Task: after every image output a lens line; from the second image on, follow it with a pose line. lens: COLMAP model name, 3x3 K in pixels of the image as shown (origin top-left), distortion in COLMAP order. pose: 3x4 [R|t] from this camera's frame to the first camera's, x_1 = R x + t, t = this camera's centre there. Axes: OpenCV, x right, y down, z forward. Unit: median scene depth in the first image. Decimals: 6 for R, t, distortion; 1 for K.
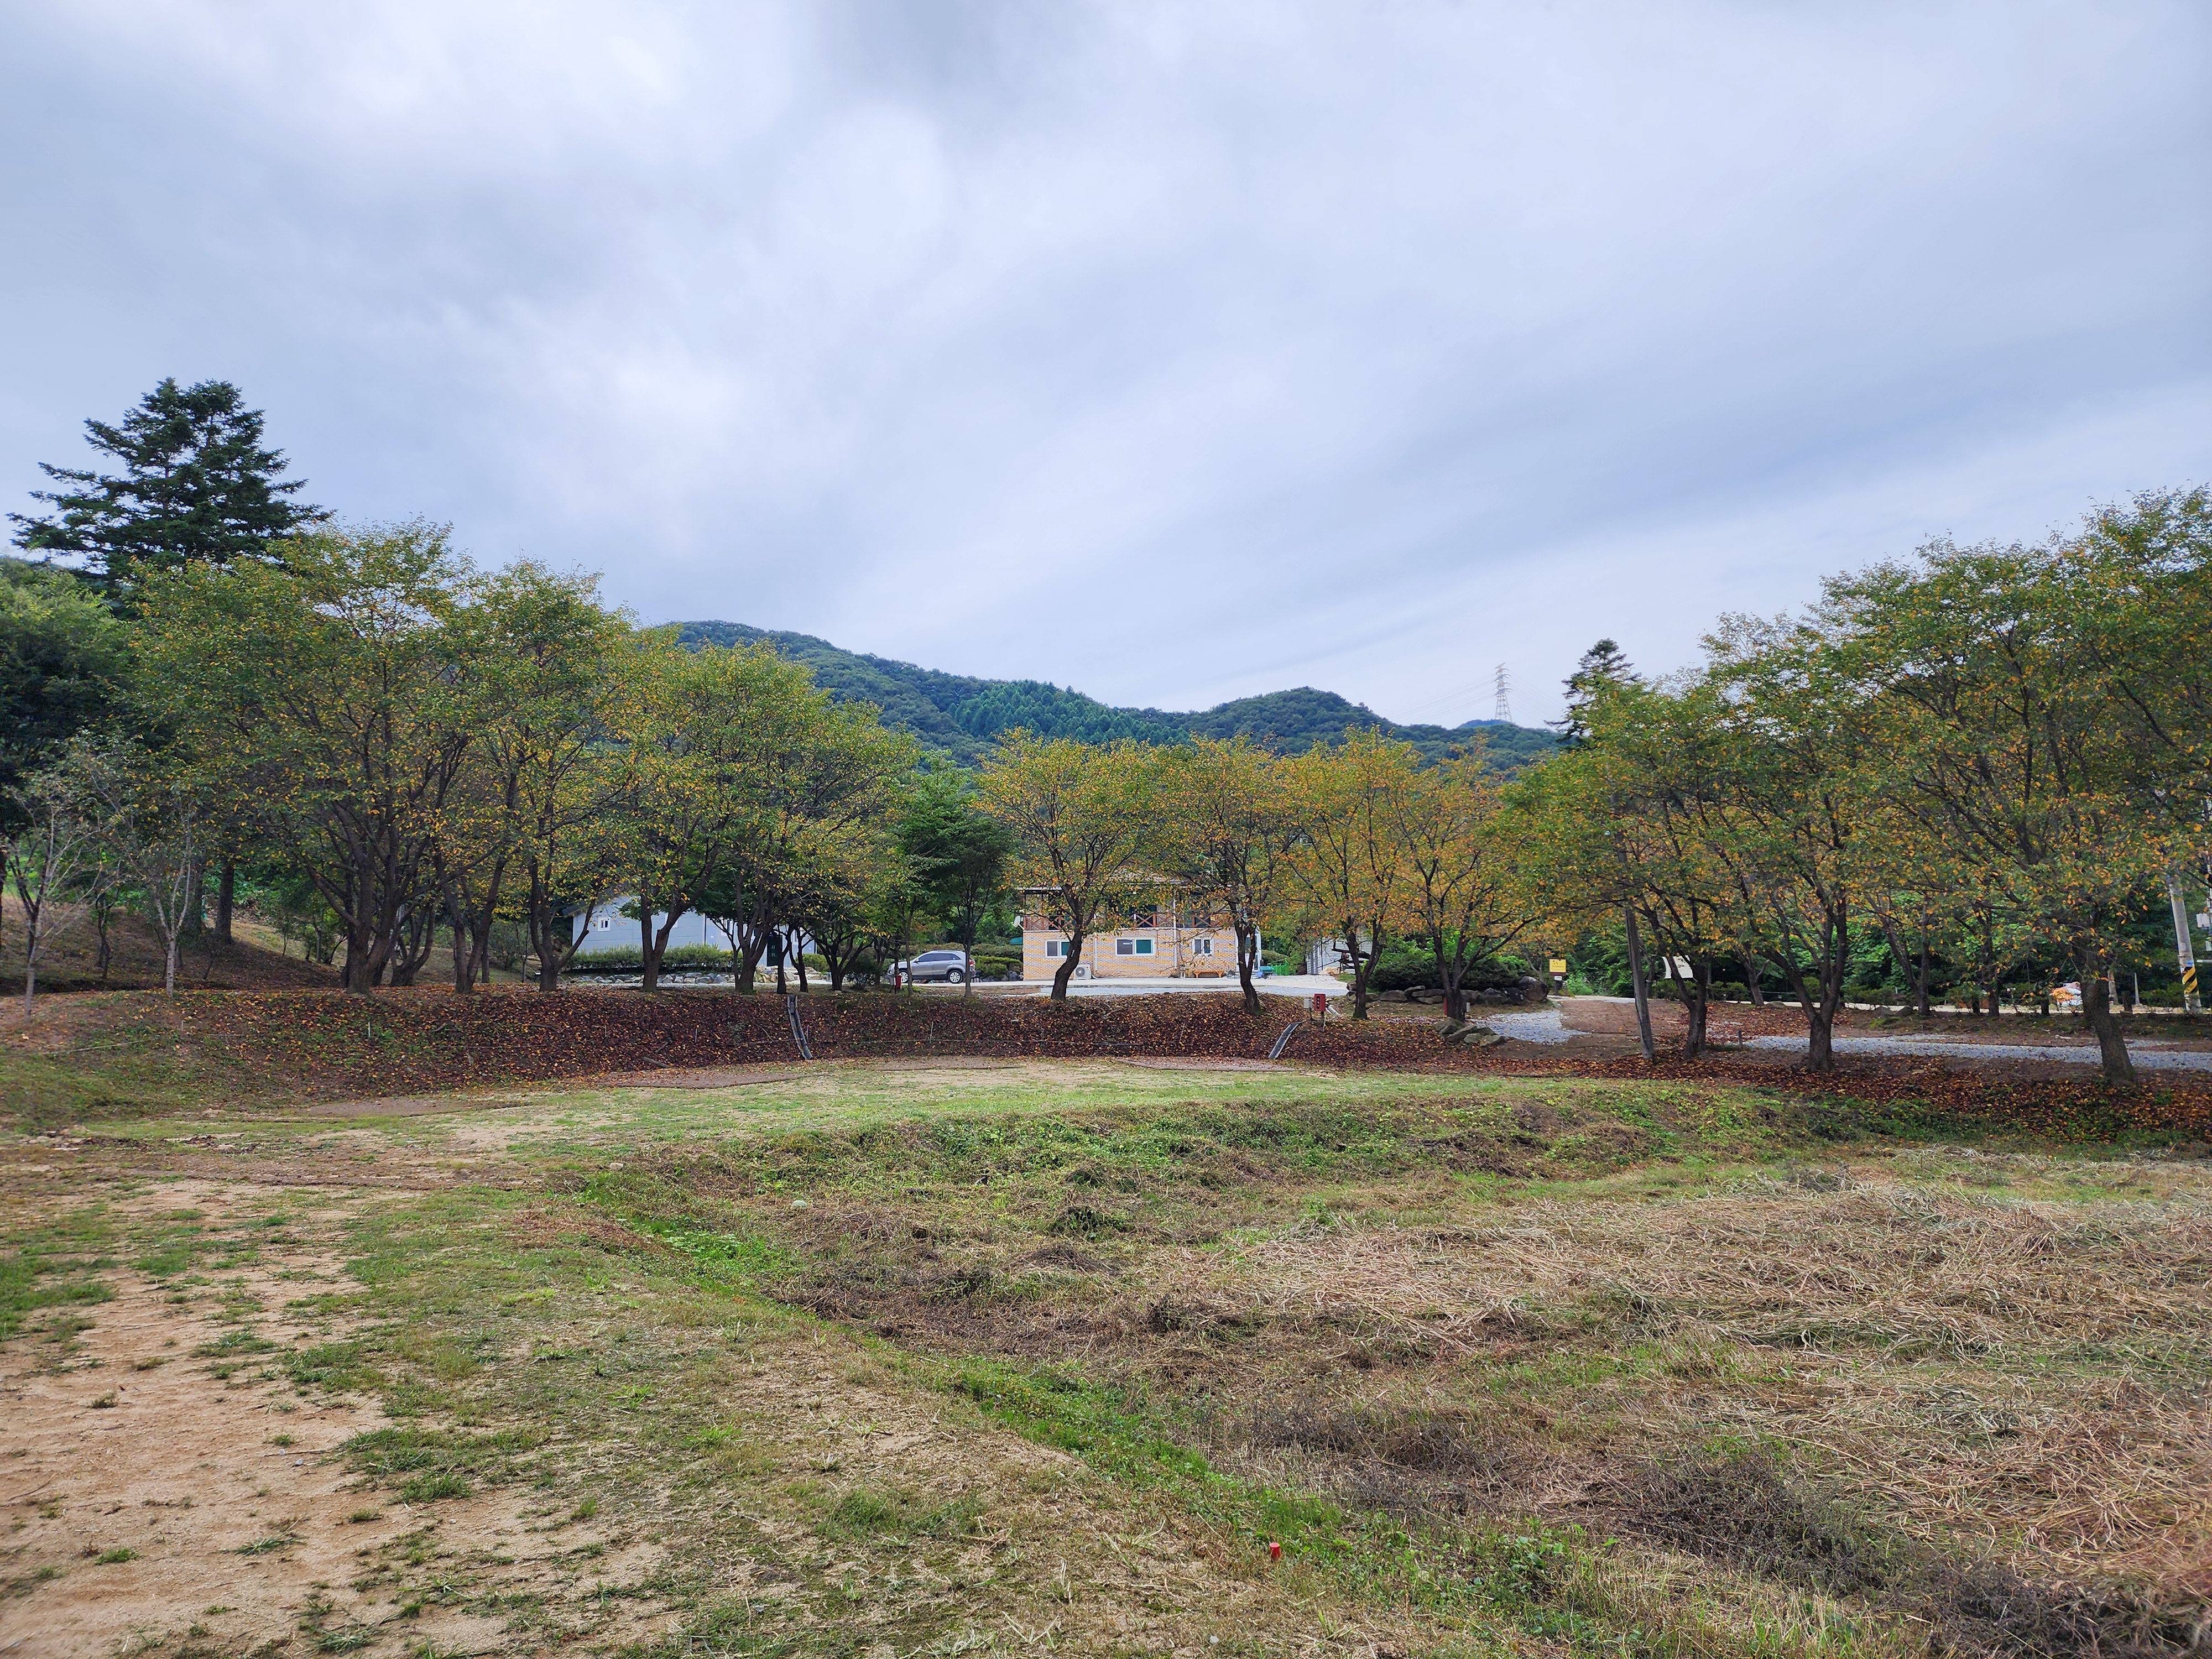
lens RADIAL K [[1510.5, 0, 1088.6], [0, 1510.5, 829.8], [0, 0, 1]] dist [0.084941, -0.074196]
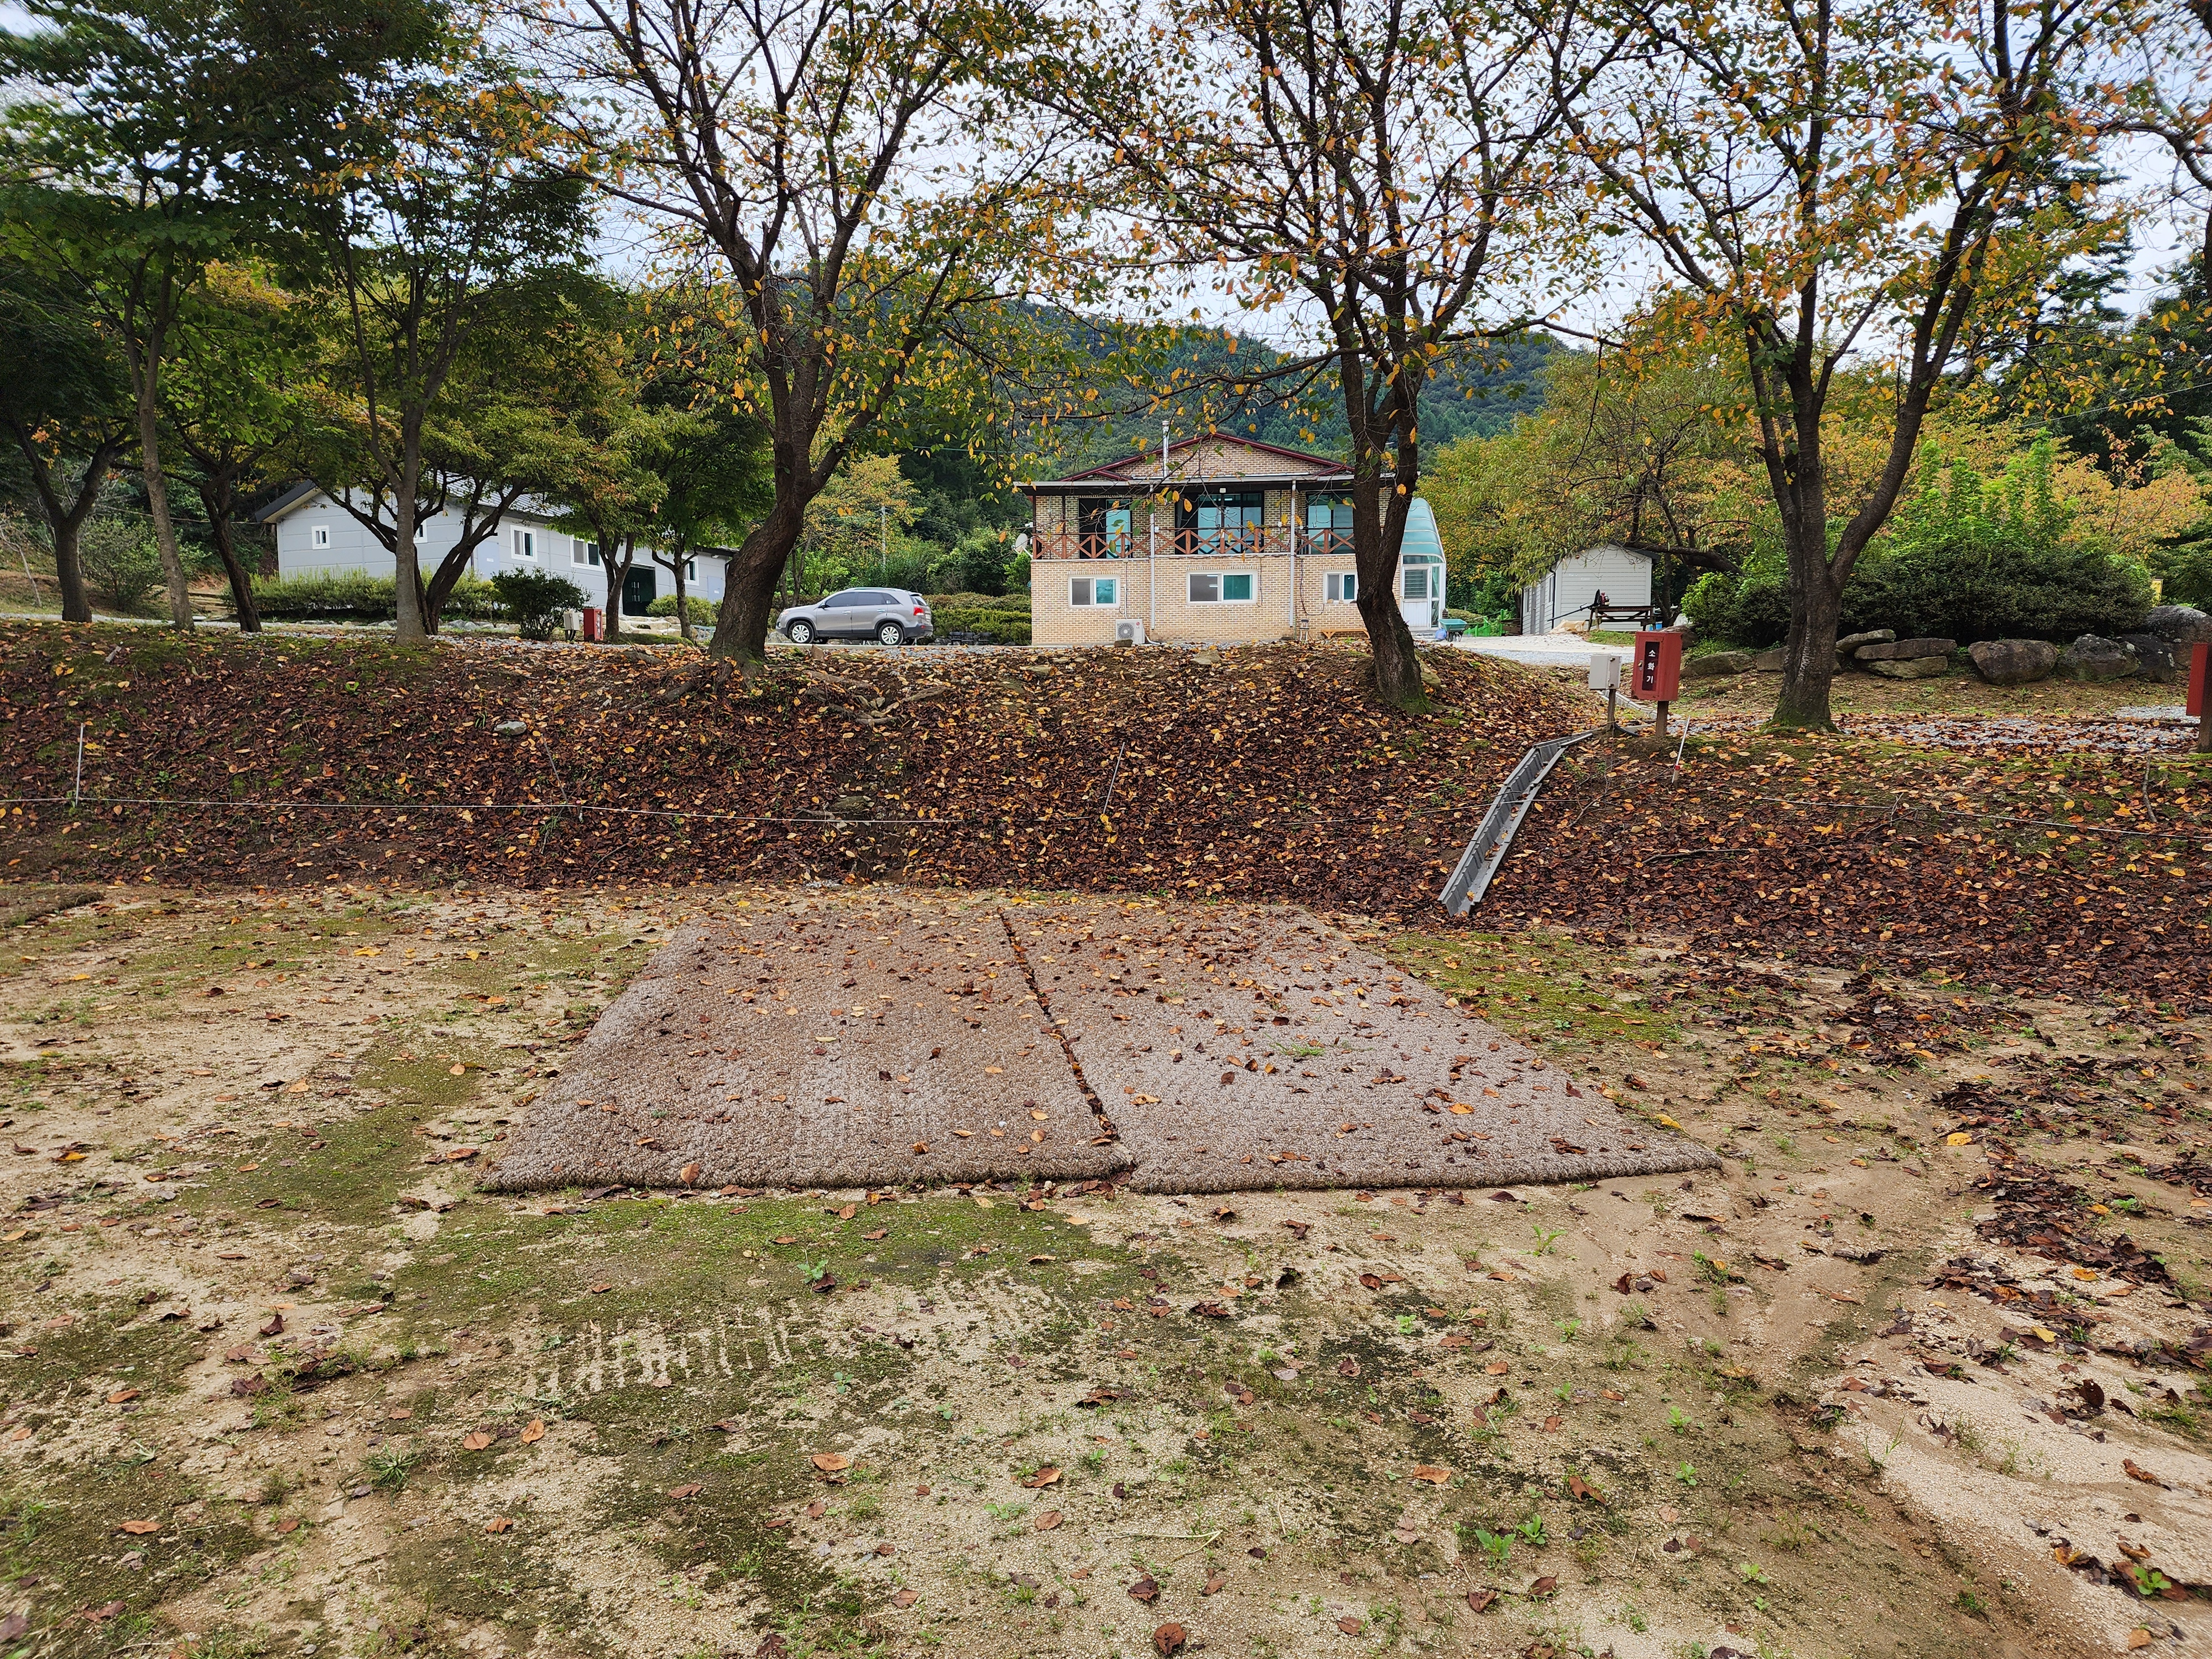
lens RADIAL K [[1510.5, 0, 1088.6], [0, 1510.5, 829.8], [0, 0, 1]] dist [0.084941, -0.074196]
pose [[0.993104, 0.016655, -0.116051, 0.063359], [0.007627, 0.978584, 0.205706, 0.063116], [0.116992, -0.205173, 0.971708, 0.531587]]
